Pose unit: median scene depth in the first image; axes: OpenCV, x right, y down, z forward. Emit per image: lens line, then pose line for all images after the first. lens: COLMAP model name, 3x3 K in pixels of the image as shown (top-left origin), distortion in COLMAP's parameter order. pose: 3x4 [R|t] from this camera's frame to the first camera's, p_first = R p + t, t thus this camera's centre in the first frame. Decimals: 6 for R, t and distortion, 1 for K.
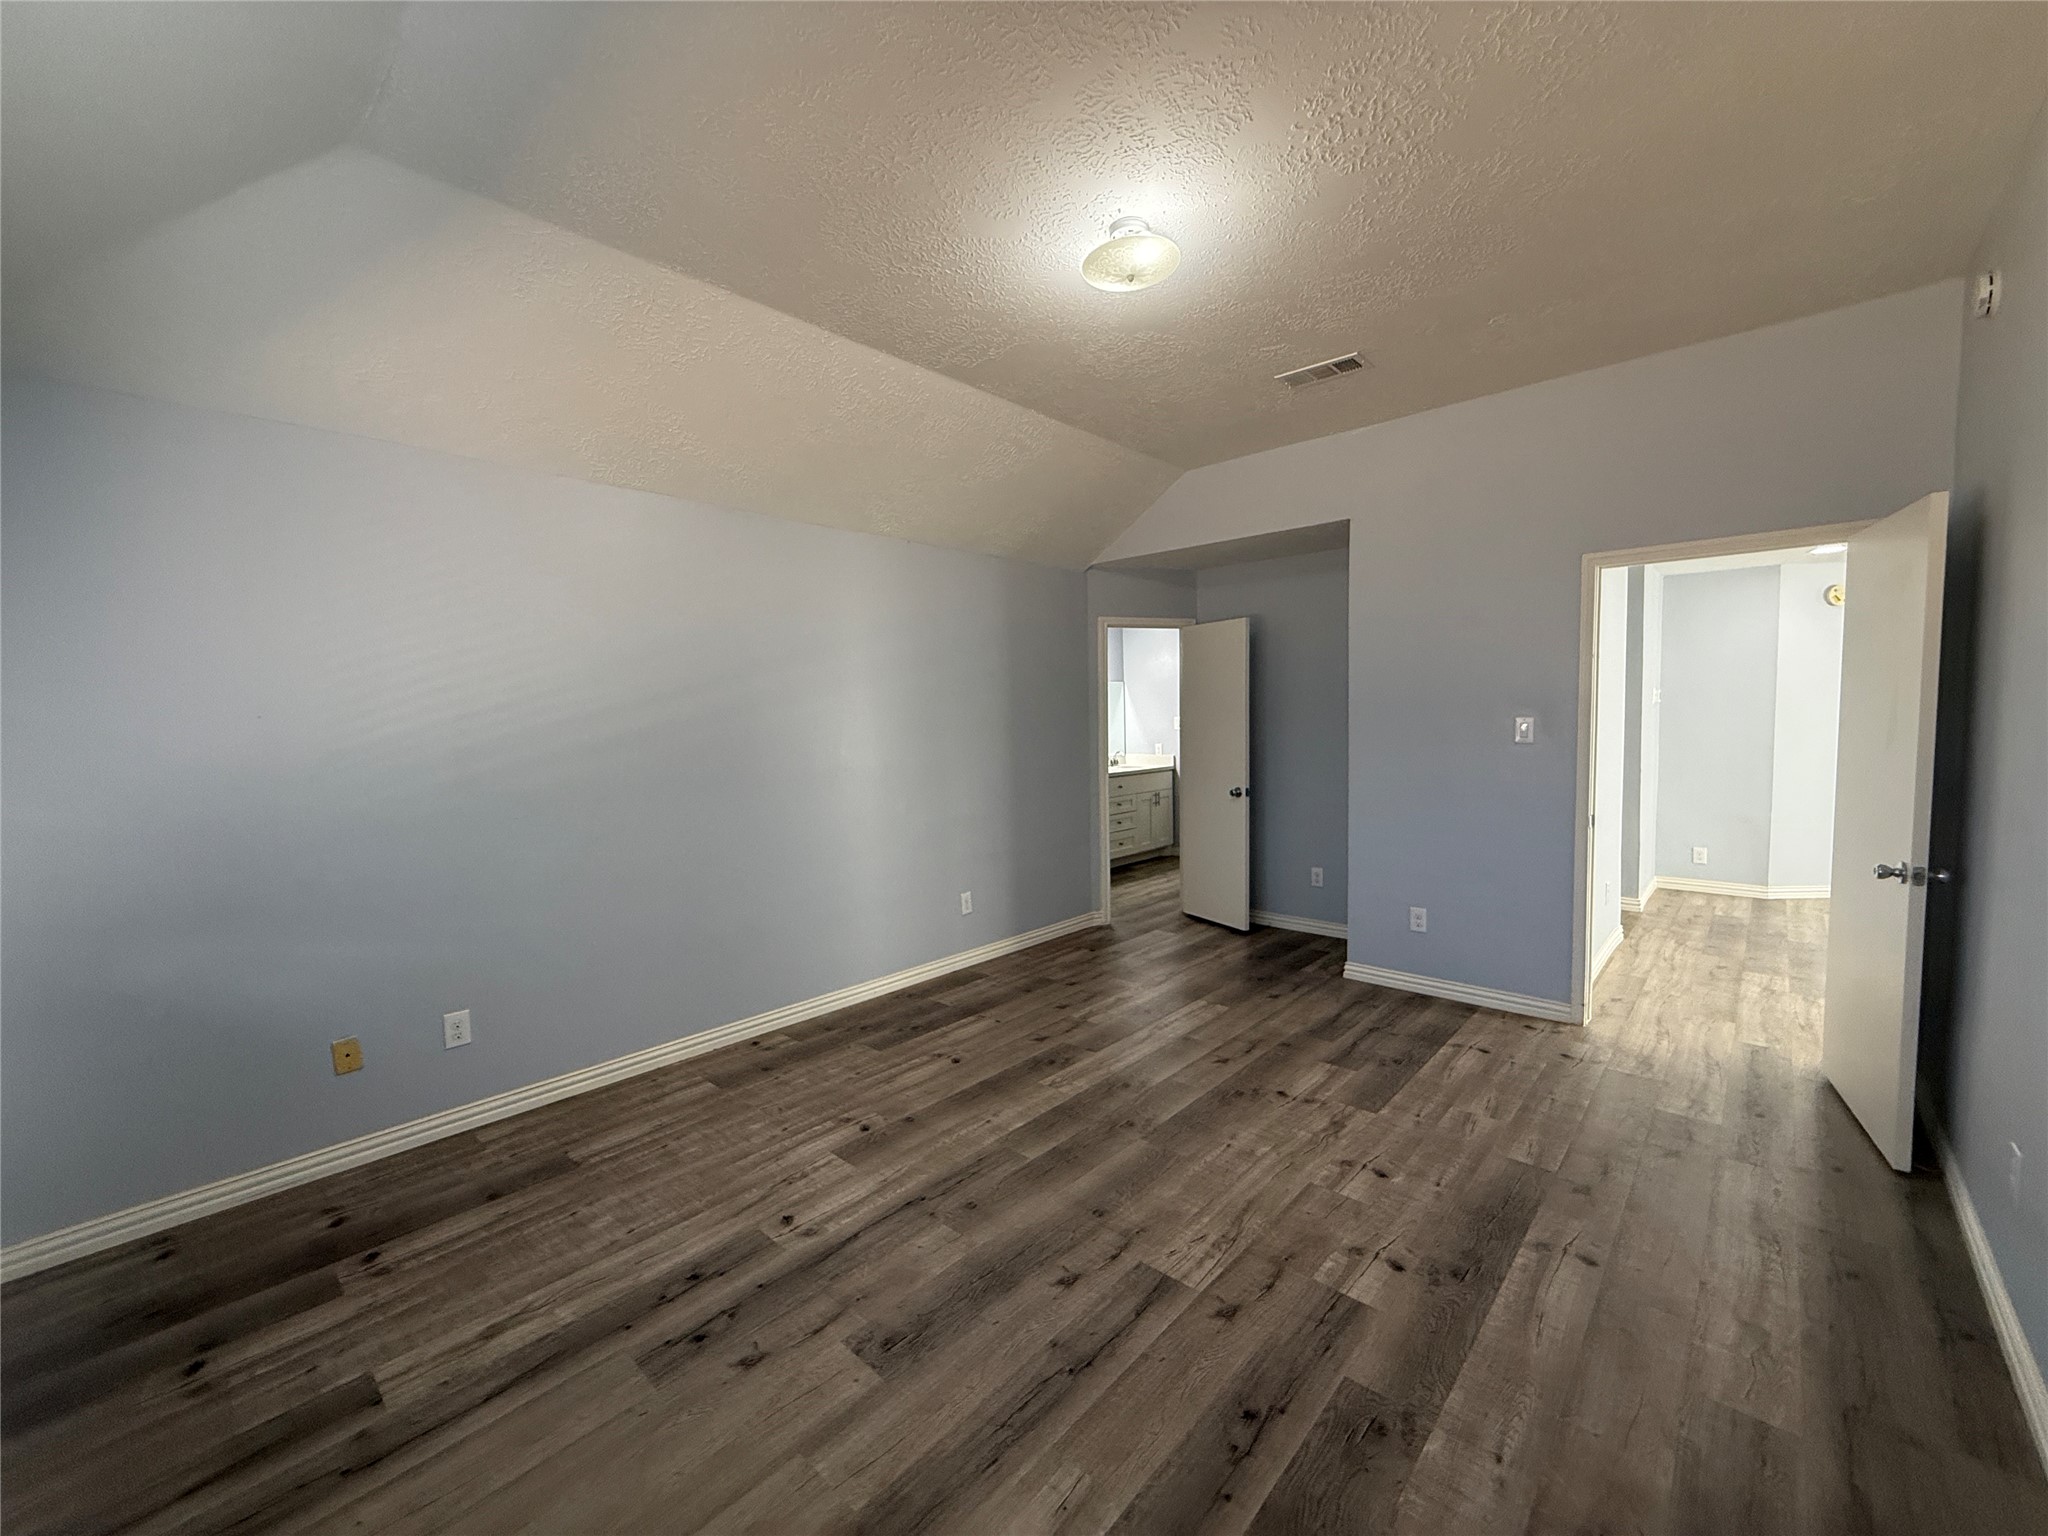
lens RADIAL K [[816.6, 0, 1018.6], [0, 816.6, 766.0], [0, 0, 1]] dist [-0.001952, 0.000642]
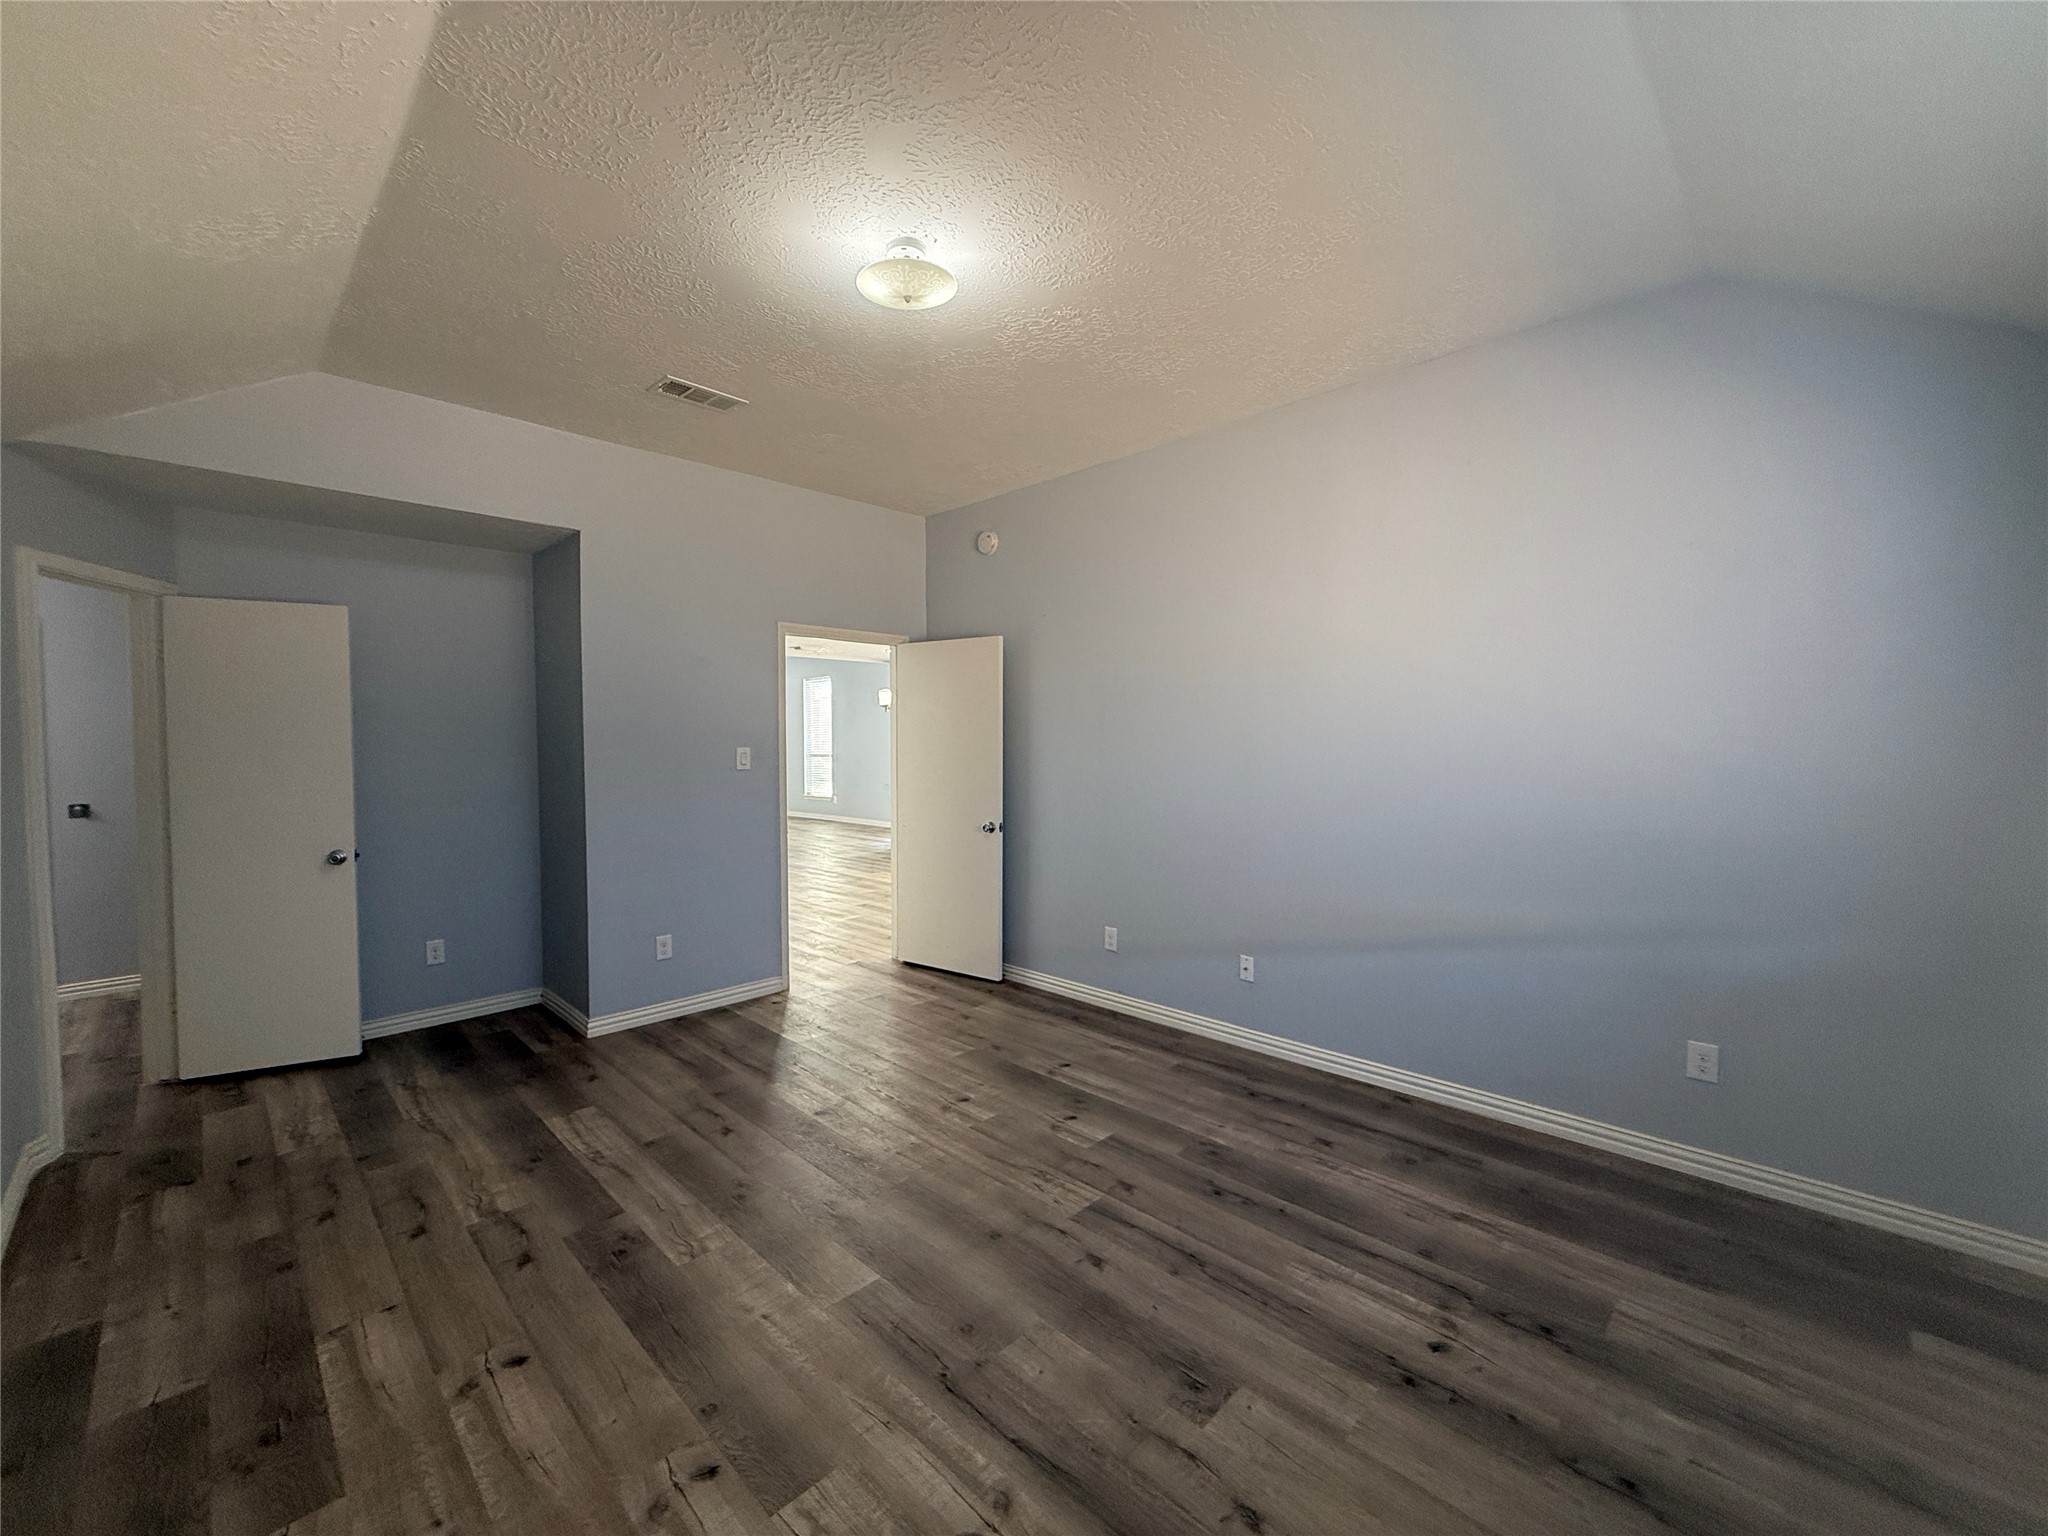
lens RADIAL K [[816.6, 0, 1018.6], [0, 816.6, 766.0], [0, 0, 1]] dist [-0.001952, 0.000642]
pose [[0.034556, -0.016121, 0.999273, -0.757201], [0.064550, 0.997818, 0.013866, -0.032706], [-0.997316, 0.064024, 0.035522, 0.765563]]
